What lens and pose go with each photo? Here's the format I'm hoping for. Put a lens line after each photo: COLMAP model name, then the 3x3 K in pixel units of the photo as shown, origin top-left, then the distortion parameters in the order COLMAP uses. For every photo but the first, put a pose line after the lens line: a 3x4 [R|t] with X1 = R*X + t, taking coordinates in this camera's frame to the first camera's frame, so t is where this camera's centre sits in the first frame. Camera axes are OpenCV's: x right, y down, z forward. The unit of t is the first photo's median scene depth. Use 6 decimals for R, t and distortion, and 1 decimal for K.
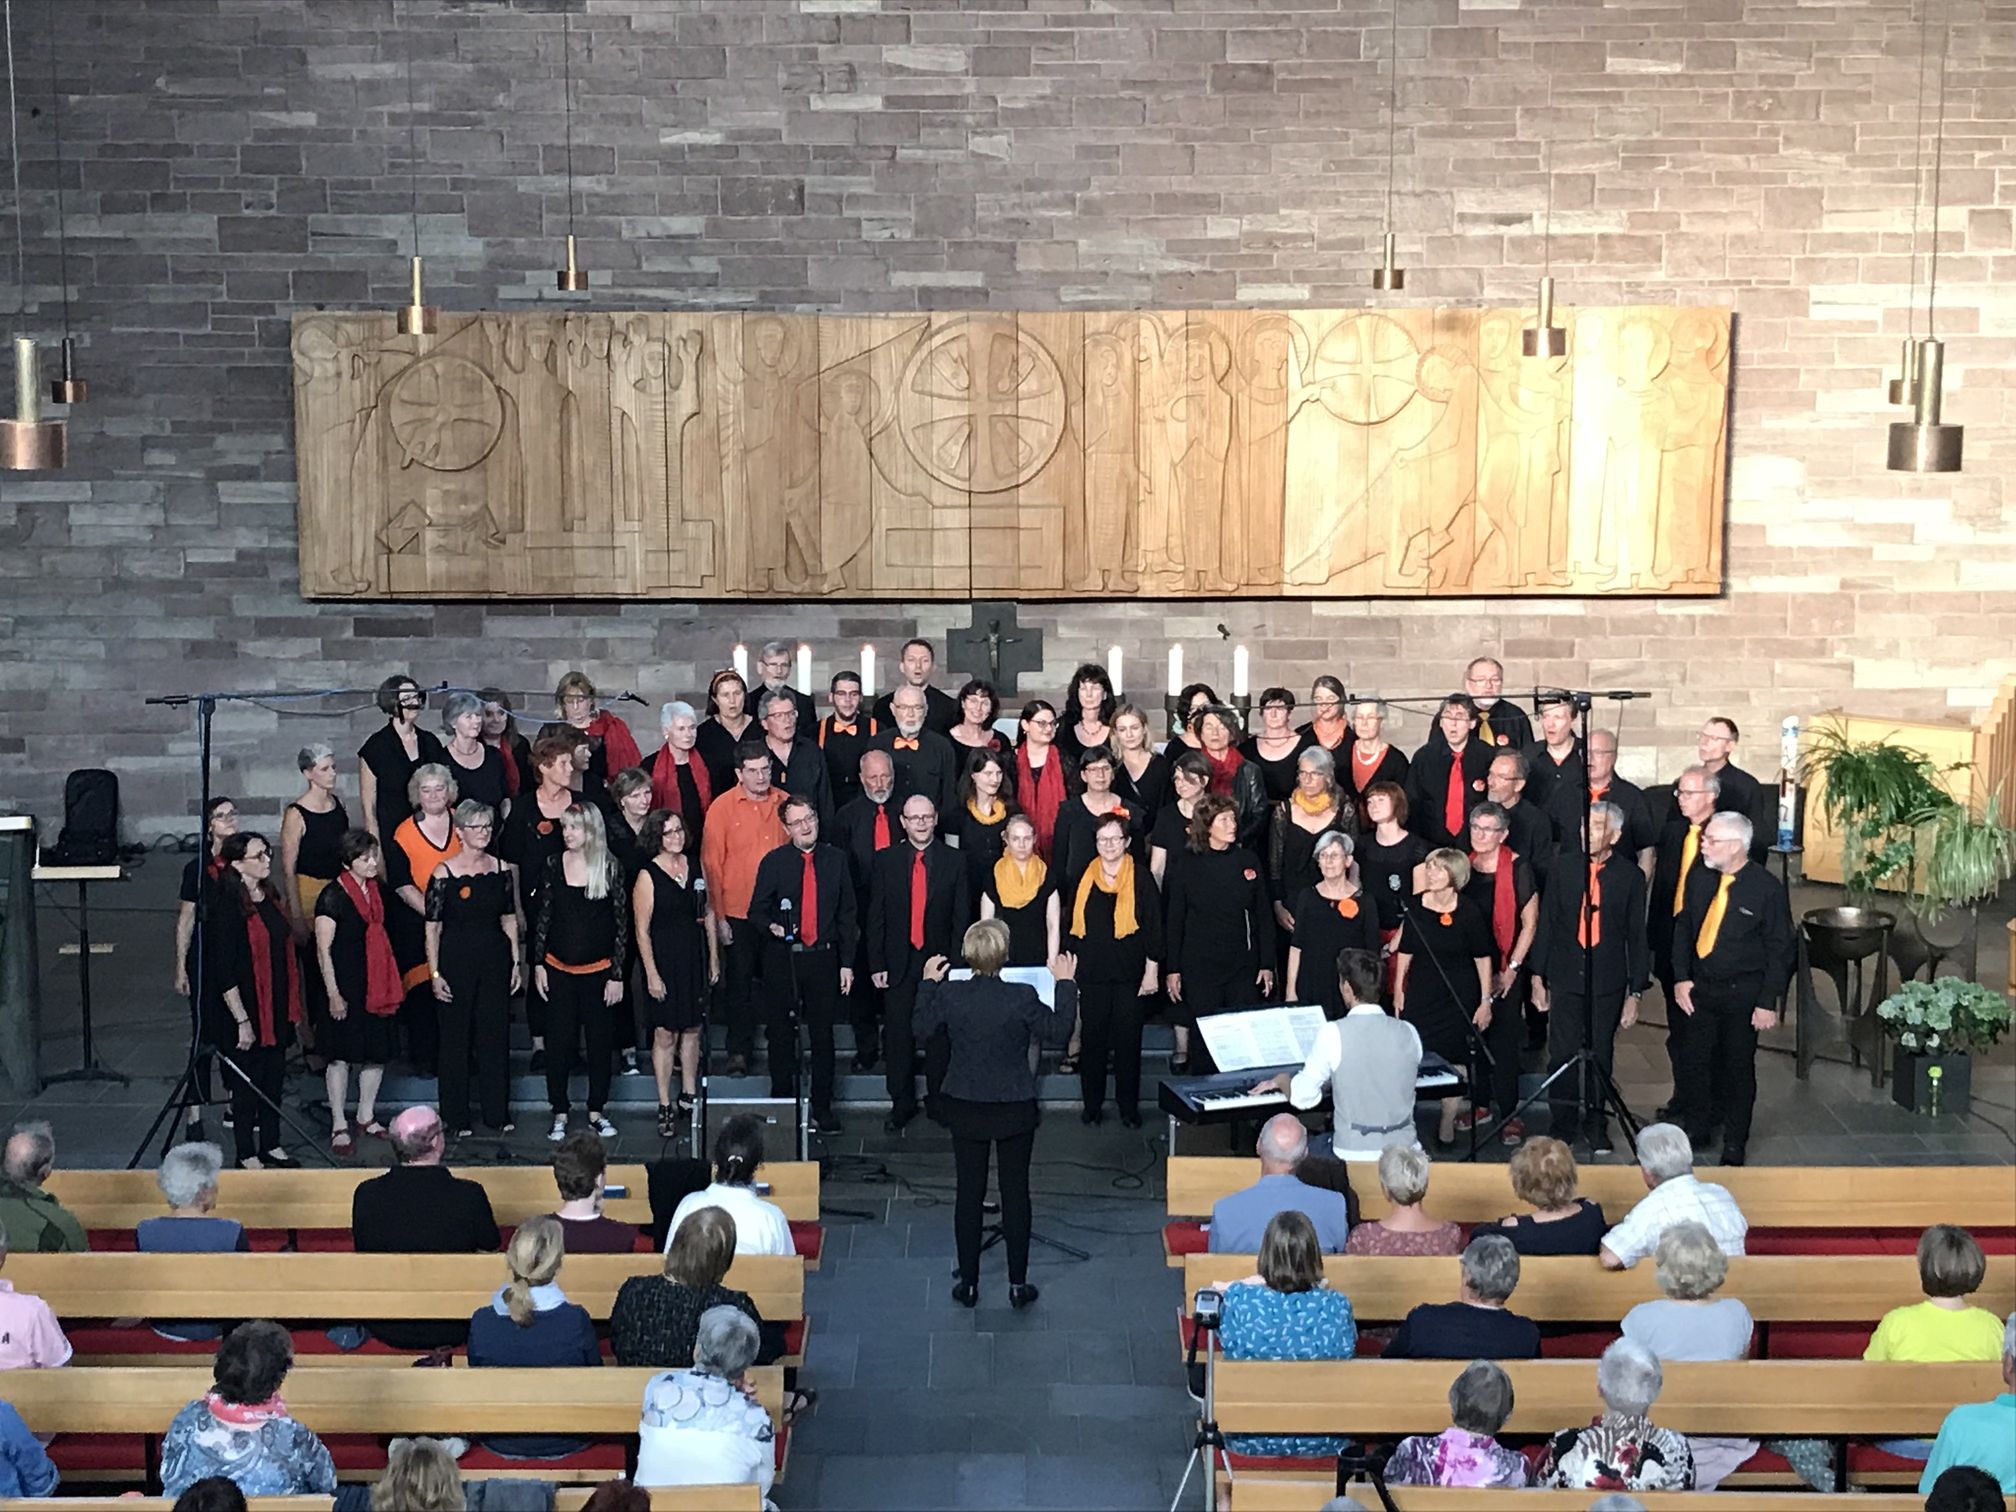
lens RADIAL K [[3279.8, 0, 984.1], [0, 3279.8, 777.8], [0, 0, 1]] dist [0.043886, 0.000000]
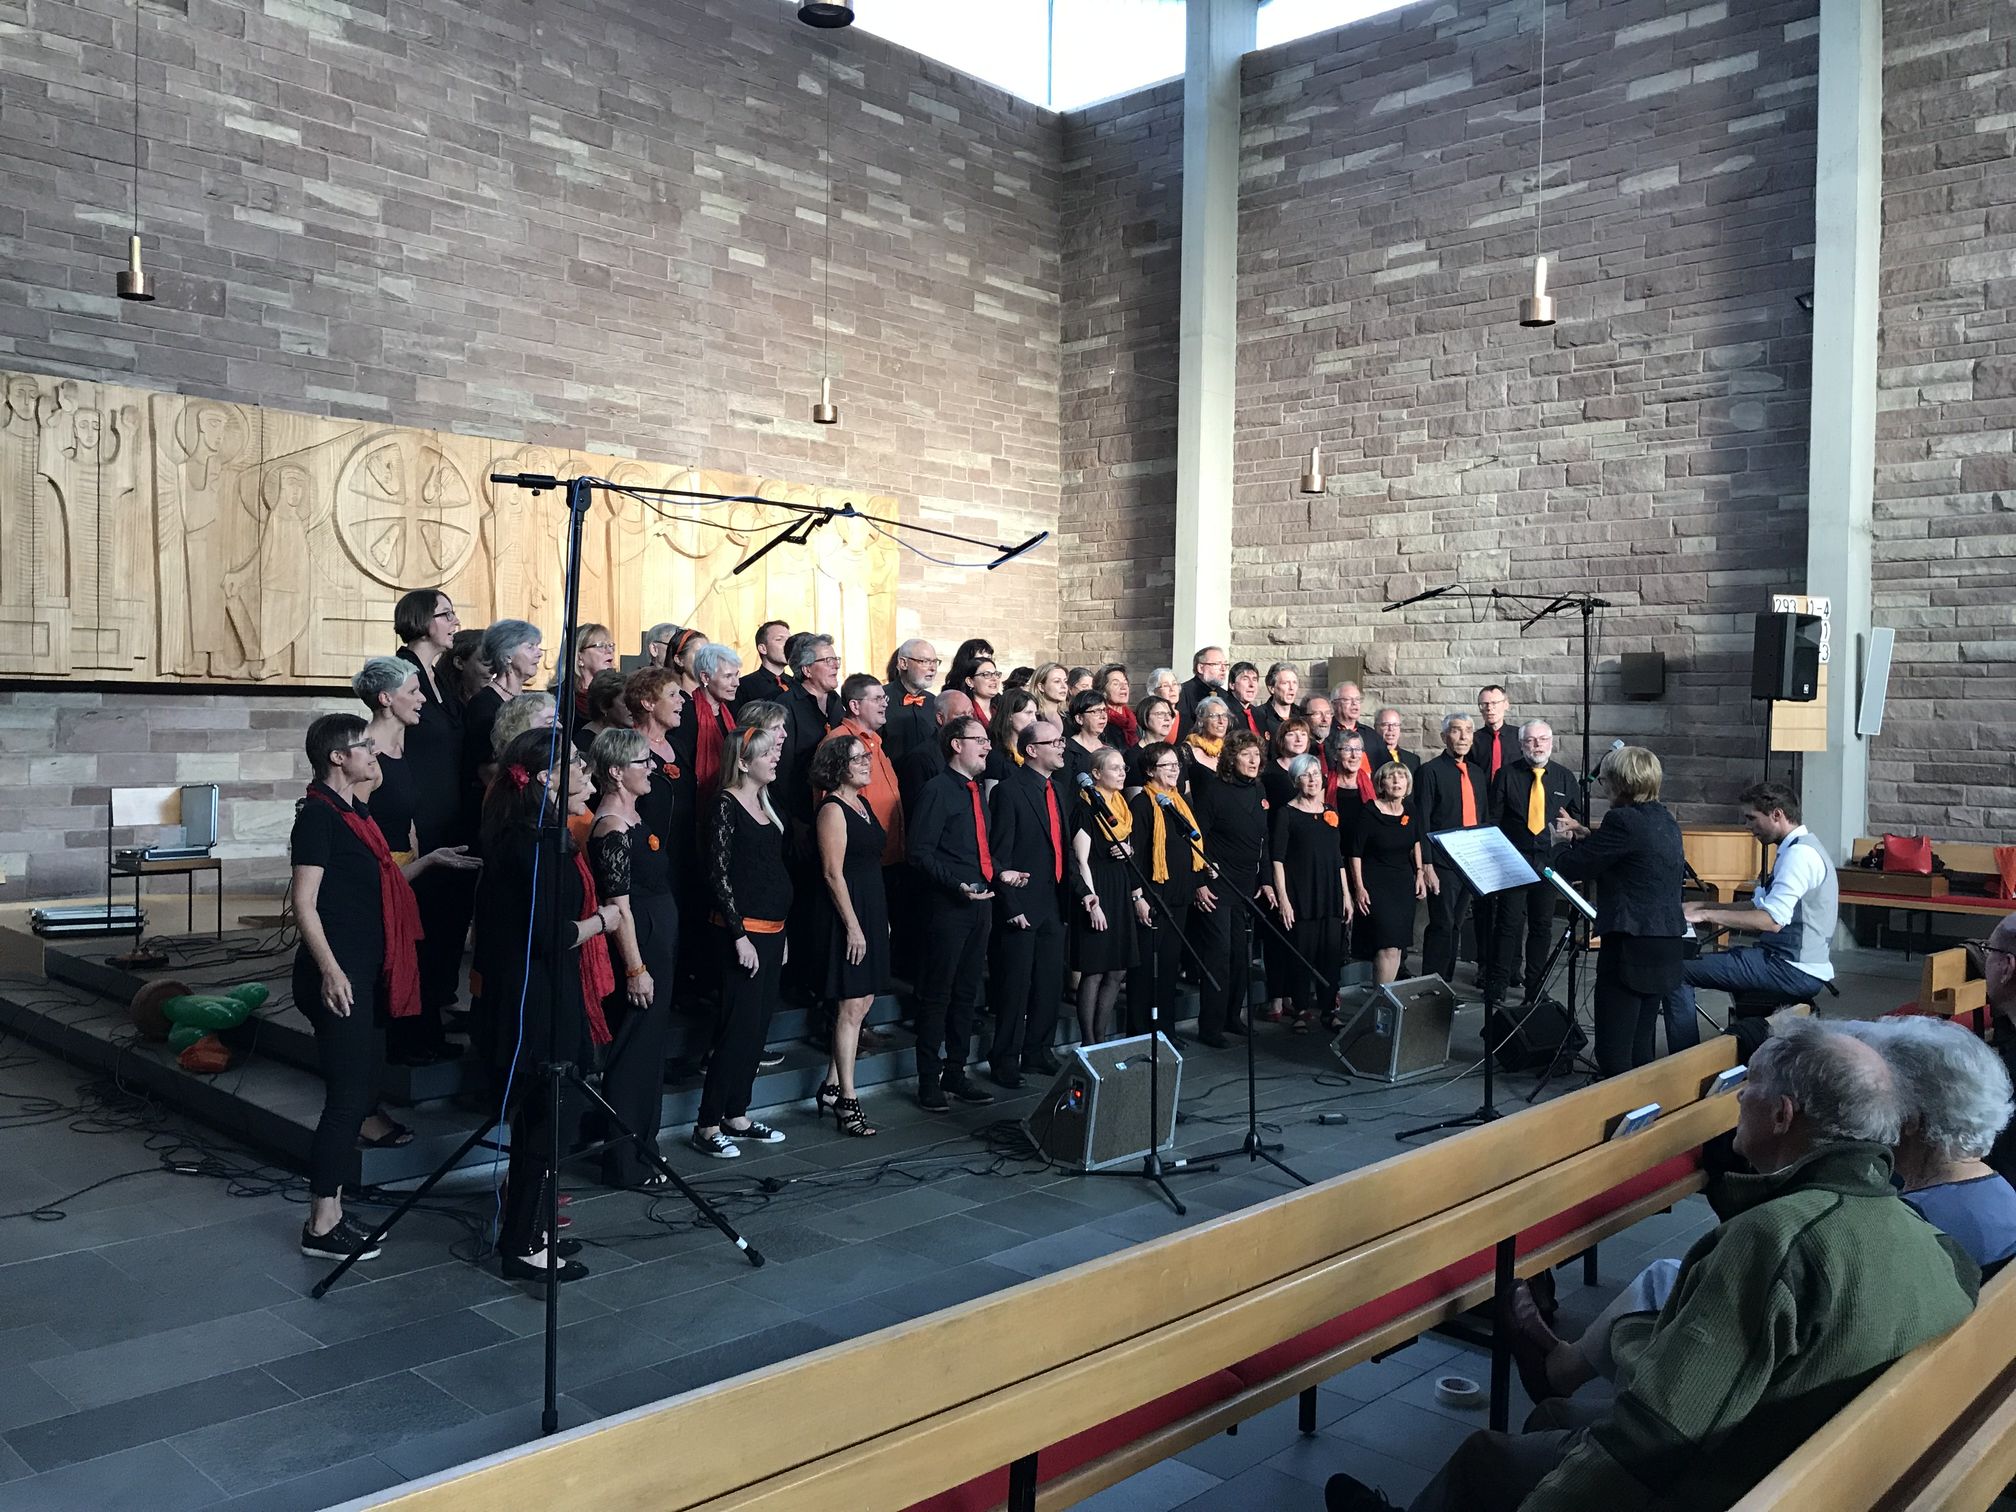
lens RADIAL K [[1665.9, 0, 993.4], [0, 1665.9, 738.2], [0, 0, 1]] dist [0.012967, -0.024027]
pose [[0.687574, 0.002733, 0.726109, -0.270383], [0.111004, 0.987843, -0.108830, 0.043932], [-0.717579, 0.155430, 0.678912, 0.490514]]
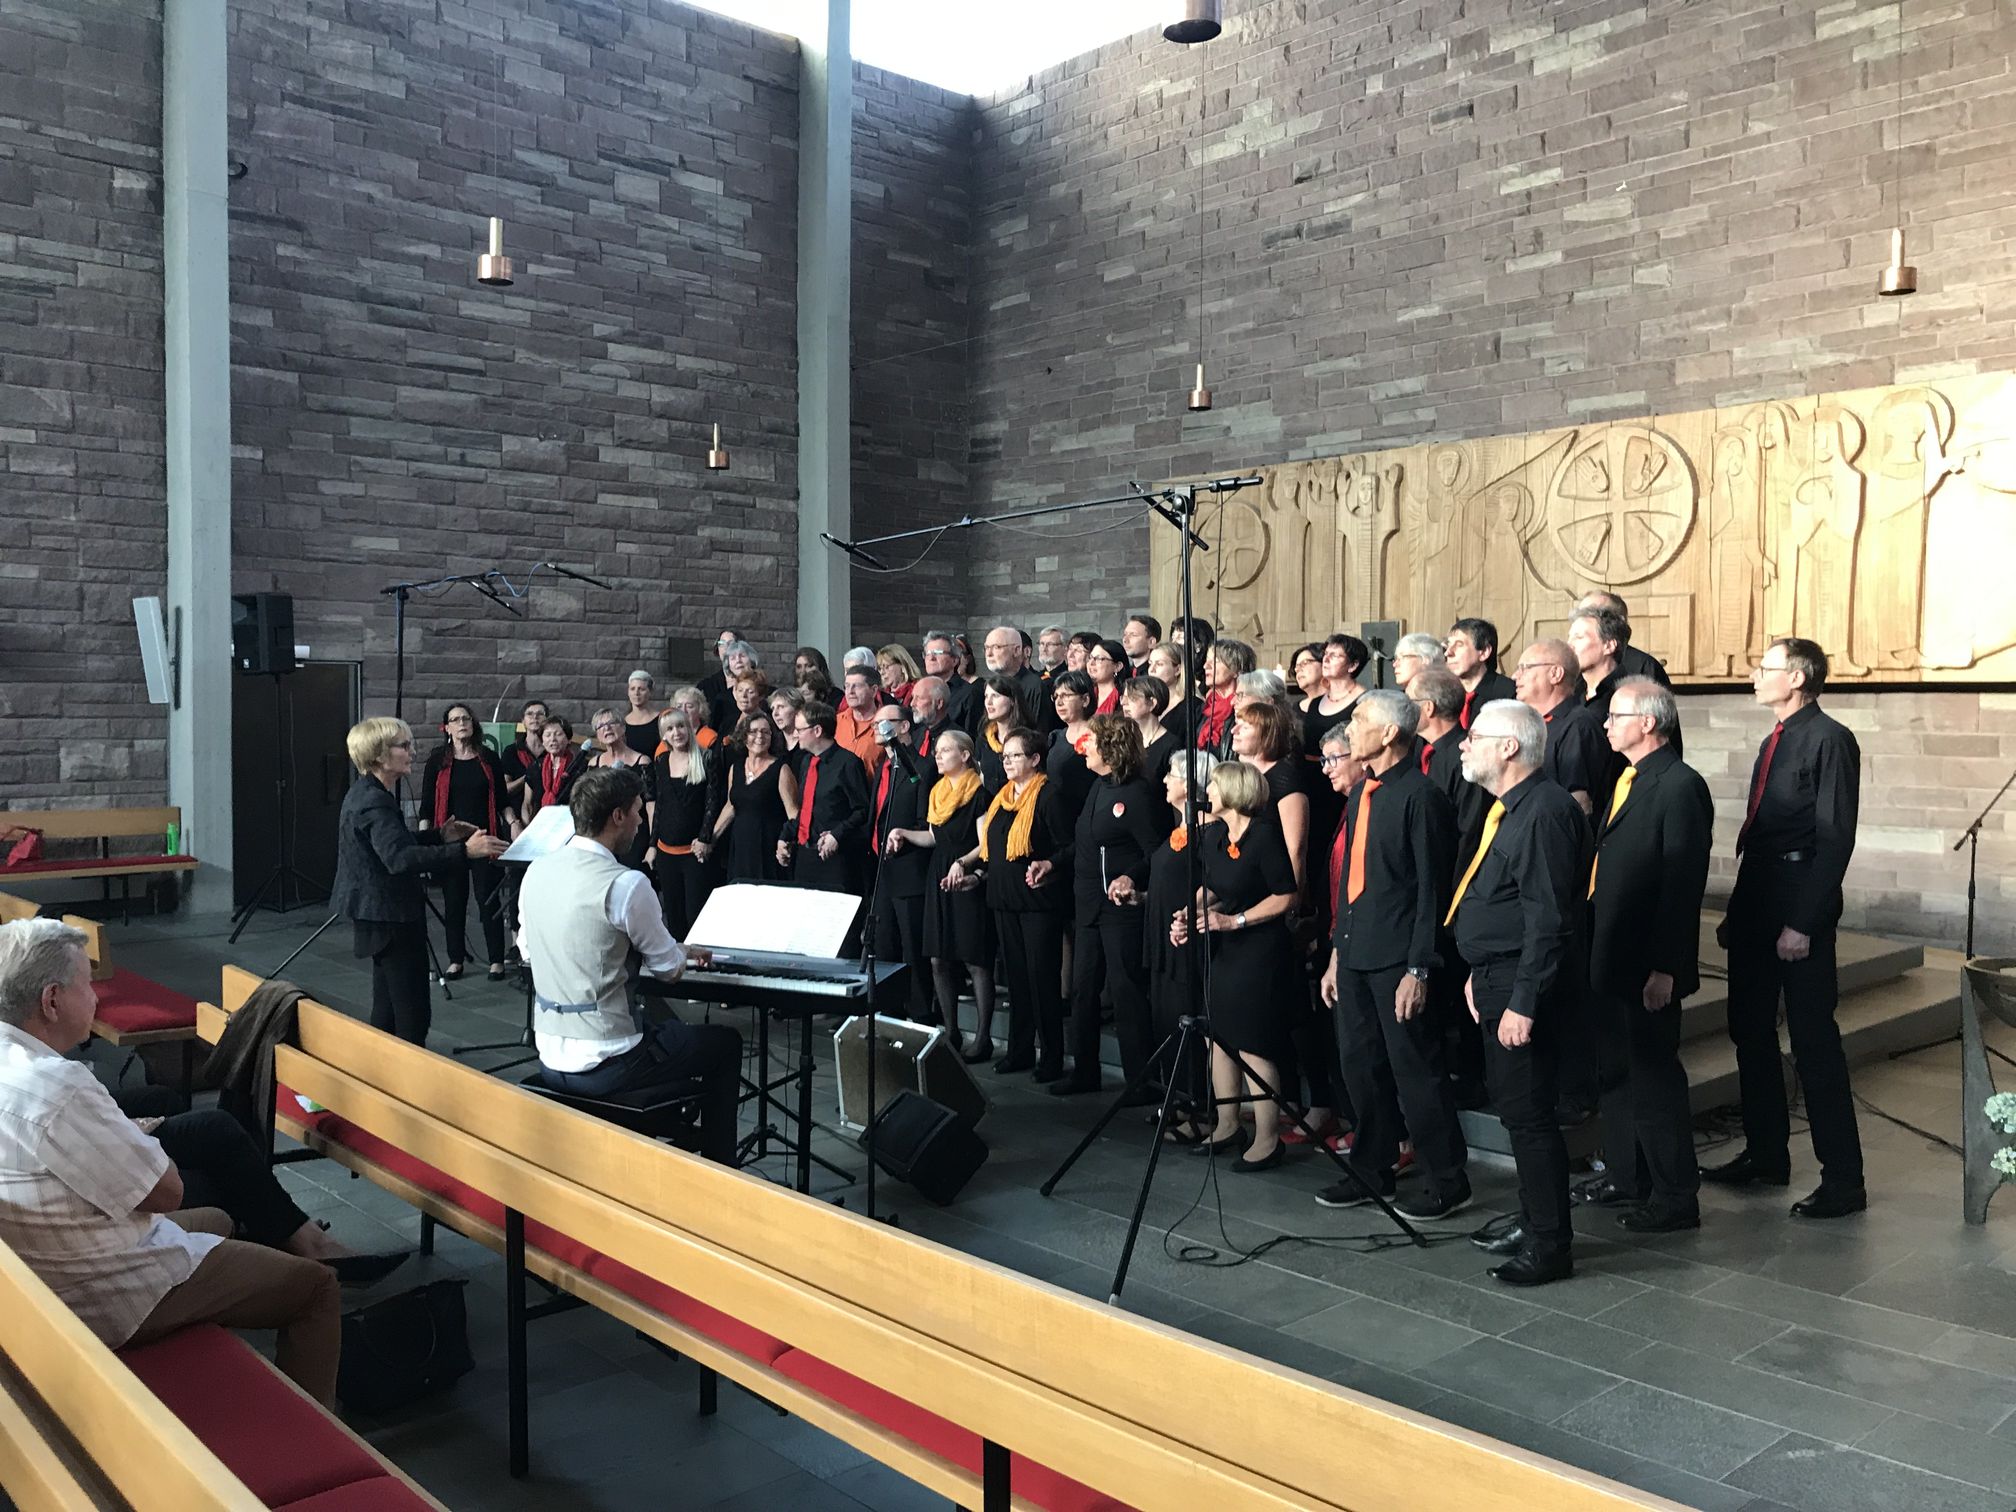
lens RADIAL K [[1665.9, 0, 985.5], [0, 1665.9, 742.6], [0, 0, 1]] dist [0.012967, -0.024027]
pose [[0.674669, 0.022738, -0.737770, 0.266708], [-0.133892, 0.986713, -0.092030, 0.043439], [0.725875, 0.160871, 0.668749, 0.487679]]
